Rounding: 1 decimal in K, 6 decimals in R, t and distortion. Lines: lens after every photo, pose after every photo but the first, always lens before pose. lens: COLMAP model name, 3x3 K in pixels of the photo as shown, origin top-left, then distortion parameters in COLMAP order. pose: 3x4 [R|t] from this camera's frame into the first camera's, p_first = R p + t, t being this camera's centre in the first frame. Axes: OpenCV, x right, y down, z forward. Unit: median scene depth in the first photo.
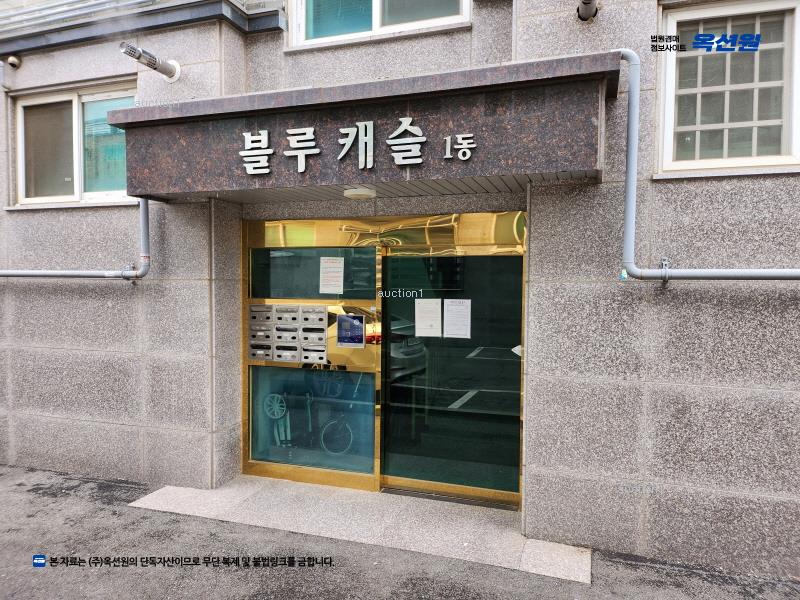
lens RADIAL K [[564.3, 0, 401.0], [0, 564.3, 299.5], [0, 0, 1]] dist [0.067145, -0.068913]
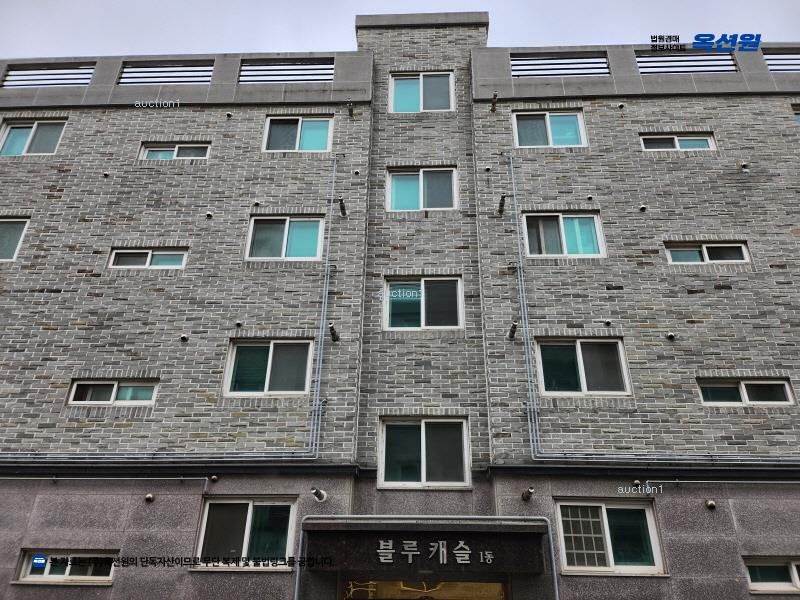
lens RADIAL K [[564.3, 0, 398.7], [0, 564.3, 296.6], [0, 0, 1]] dist [0.067145, -0.068913]
pose [[0.956804, 0.144033, 0.252547, -0.923775], [0.002836, 0.863992, -0.503497, -0.013855], [-0.290719, 0.482464, 0.826263, -1.257658]]
